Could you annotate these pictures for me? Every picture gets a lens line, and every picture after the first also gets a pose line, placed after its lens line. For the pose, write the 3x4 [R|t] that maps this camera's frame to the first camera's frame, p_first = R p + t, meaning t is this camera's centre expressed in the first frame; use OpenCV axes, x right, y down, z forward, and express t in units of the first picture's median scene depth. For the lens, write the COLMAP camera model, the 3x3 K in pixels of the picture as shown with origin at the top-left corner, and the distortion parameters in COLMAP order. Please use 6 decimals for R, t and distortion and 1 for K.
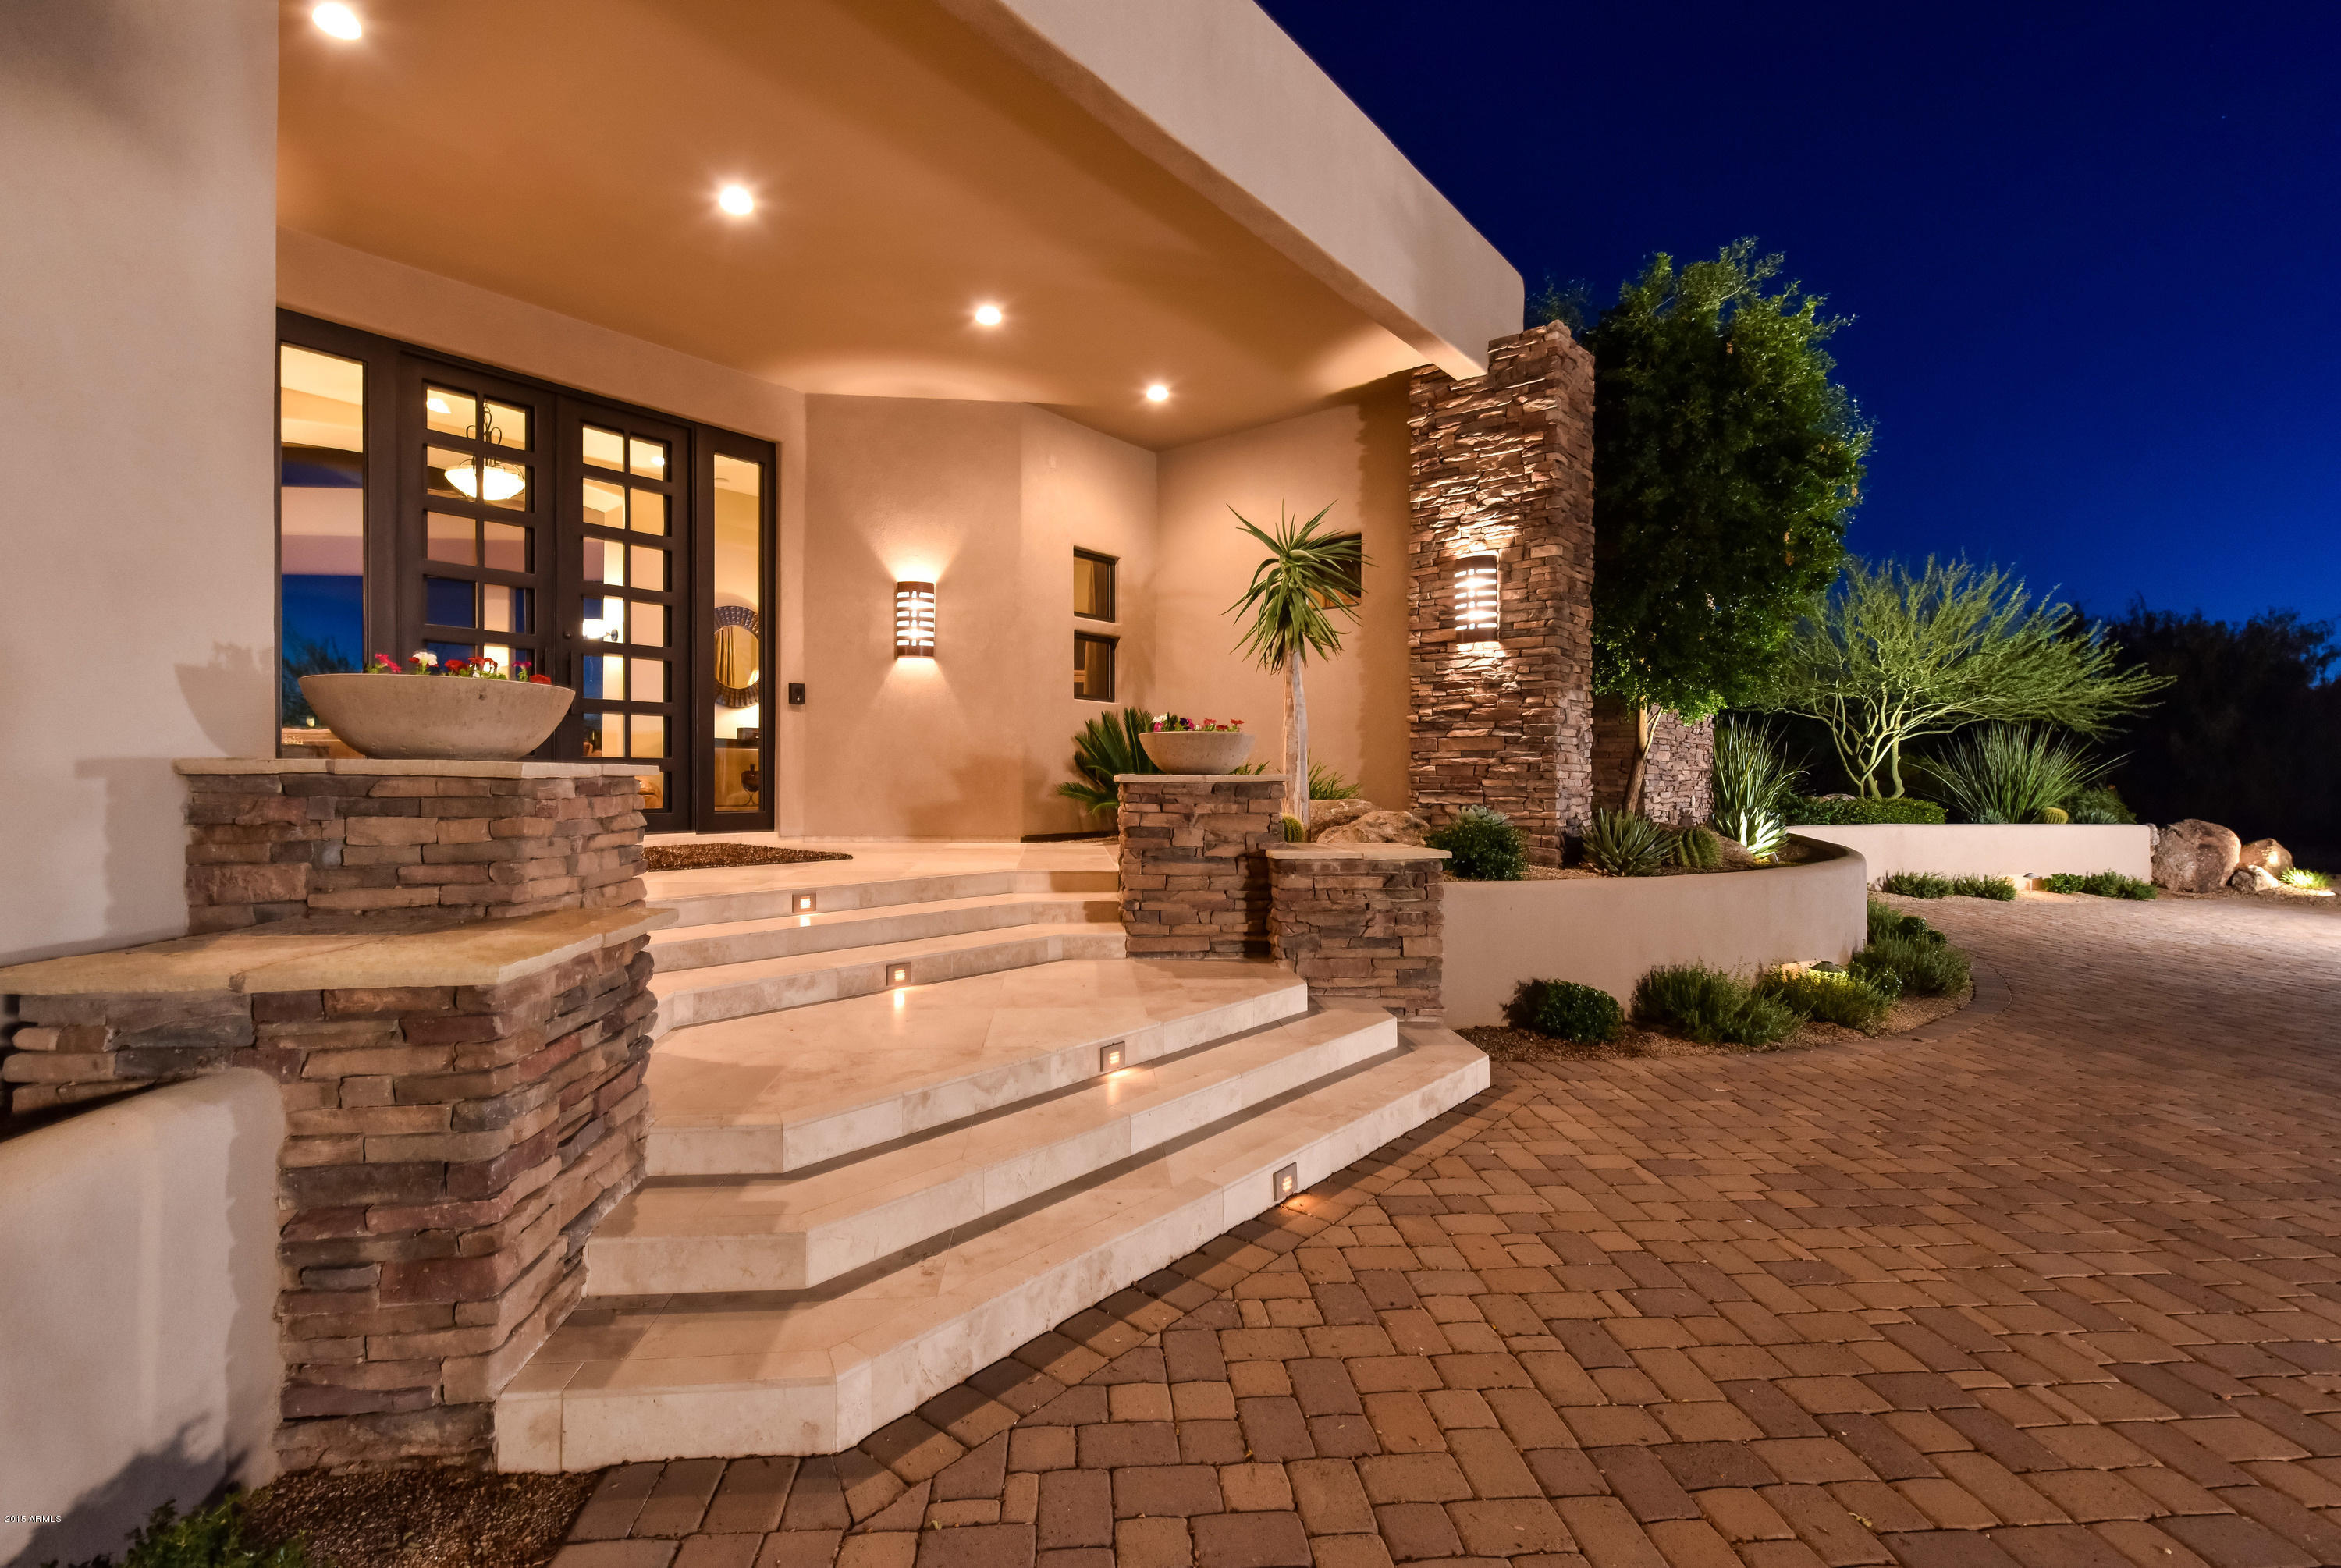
lens RADIAL K [[1039.0, 0, 1170.5], [0, 1039.0, 784.0], [0, 0, 1]] dist [0.000573, 0.000168]
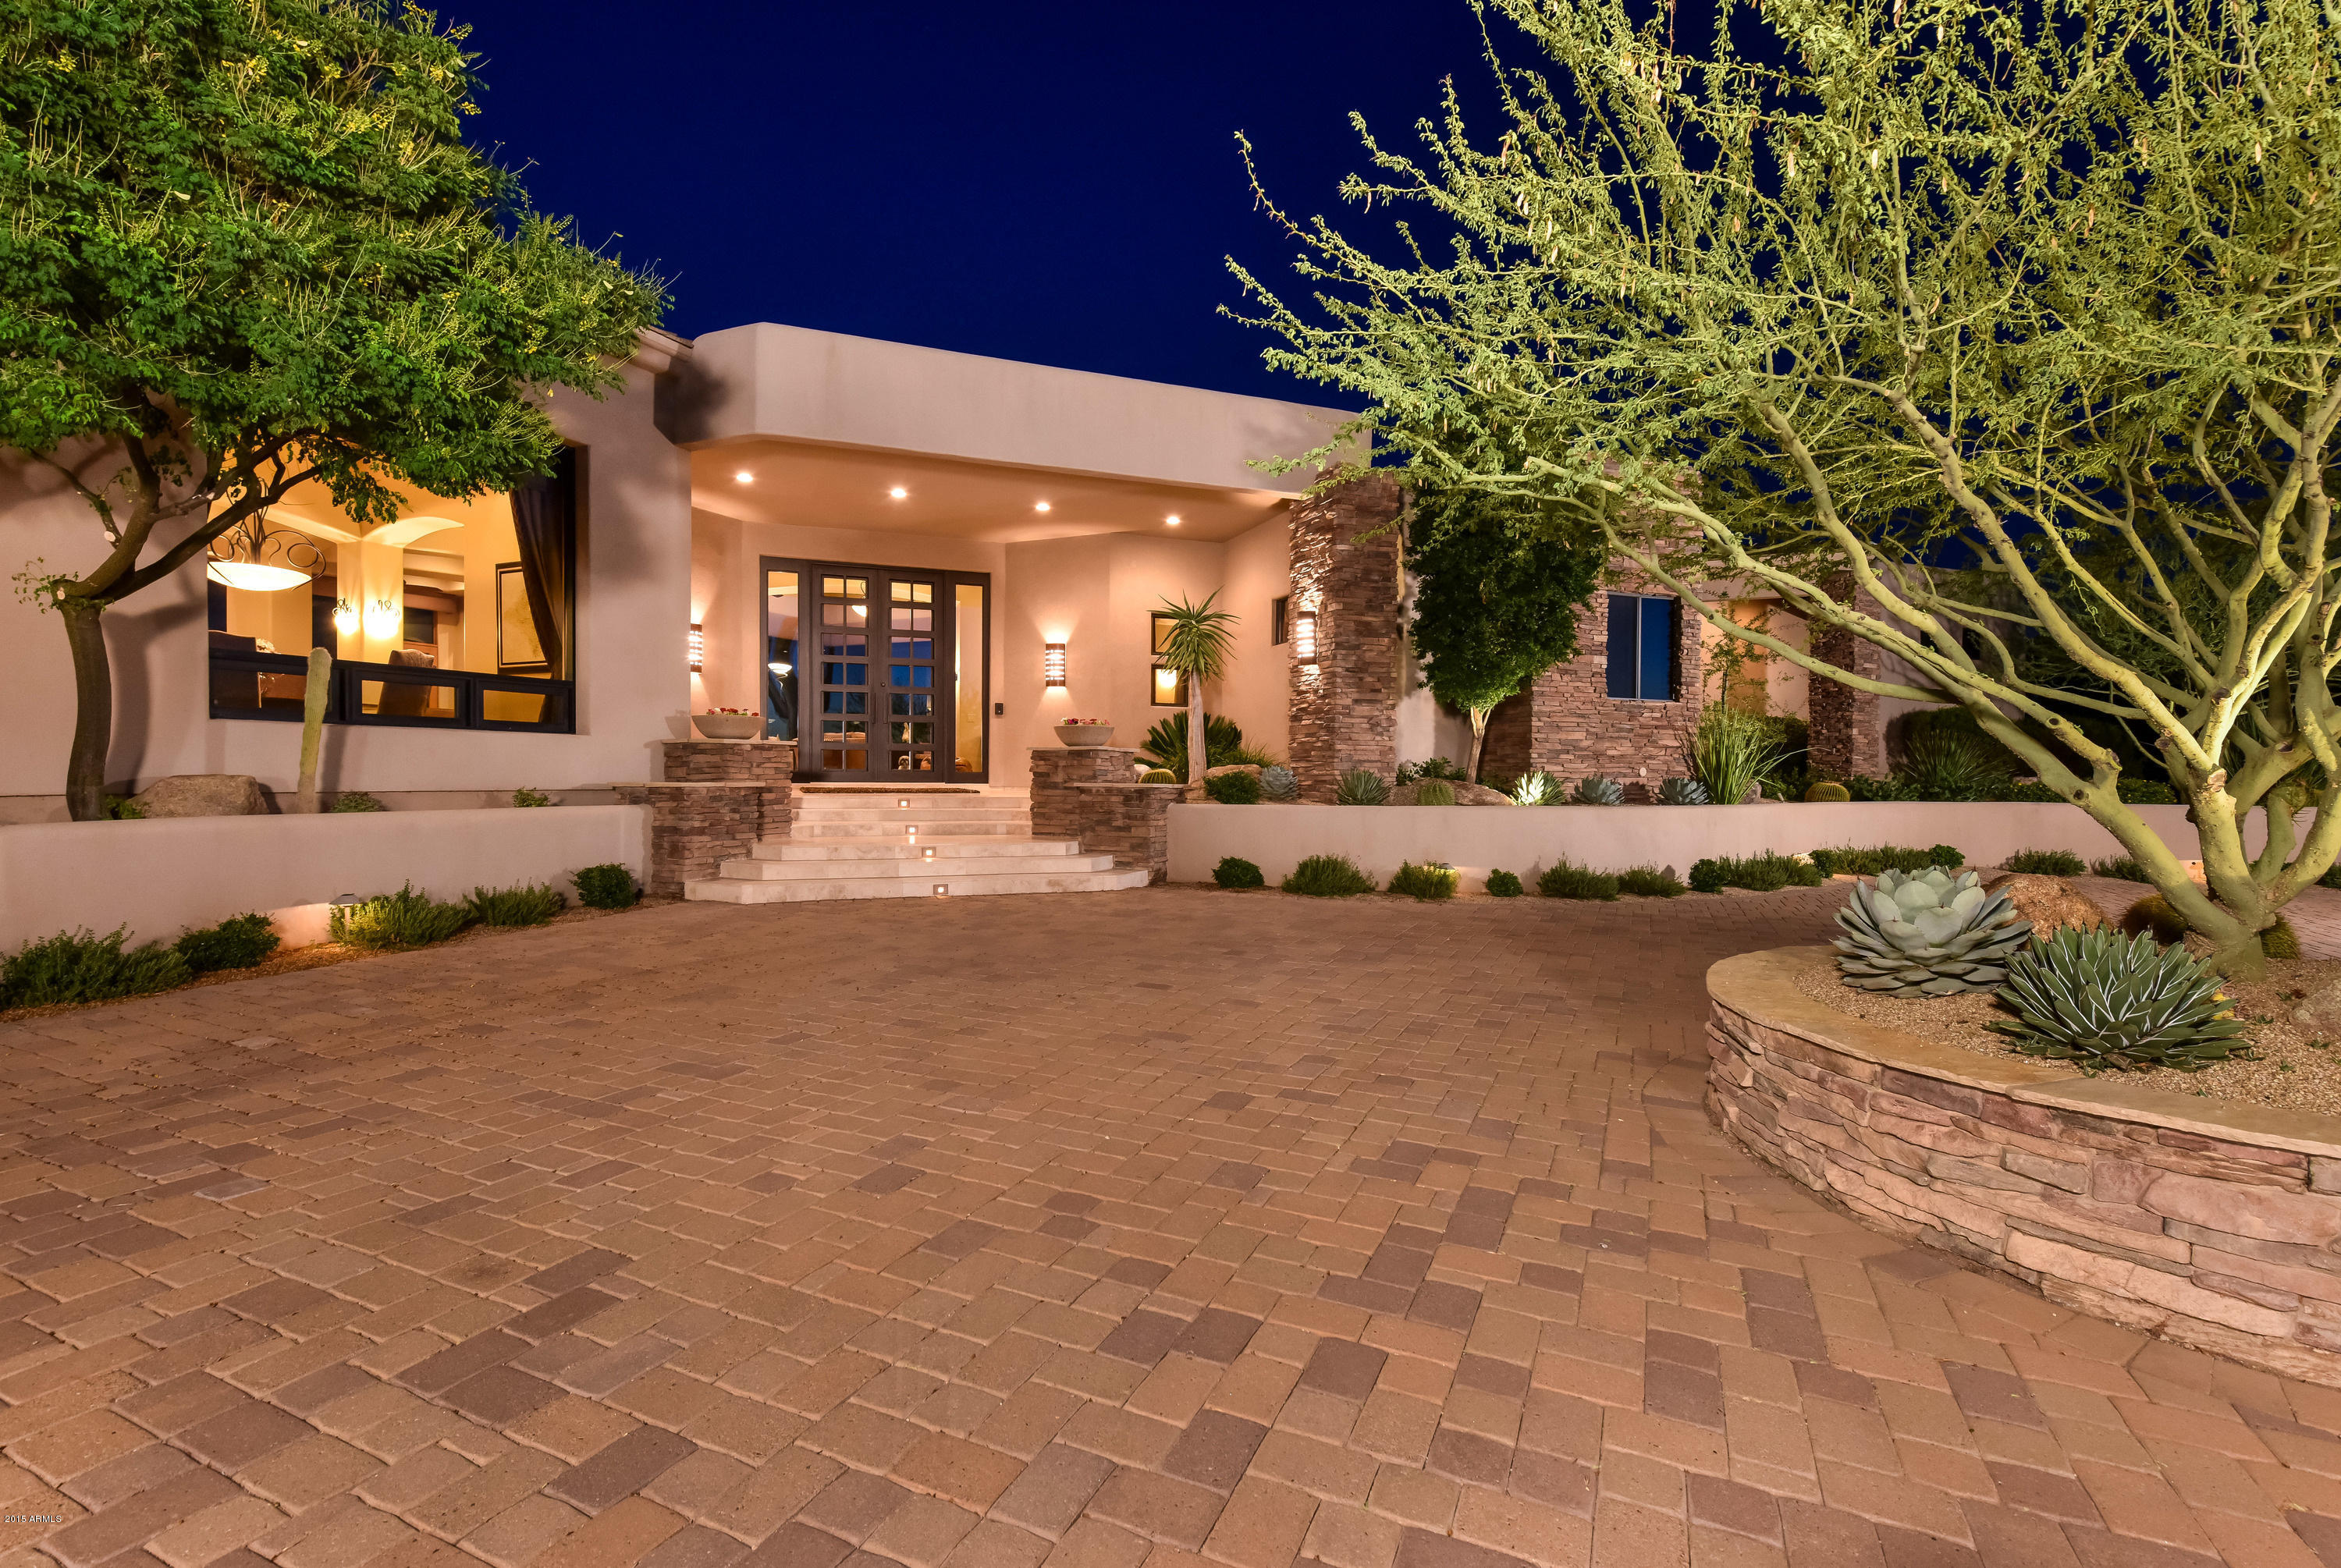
lens RADIAL K [[1039.0, 0, 1170.5], [0, 1039.0, 784.0], [0, 0, 1]] dist [0.000573, 0.000168]
pose [[0.868568, 0.005511, -0.495540, 0.914054], [-0.004491, 0.999985, 0.003250, 0.042501], [0.495550, -0.000598, 0.868579, -0.496154]]
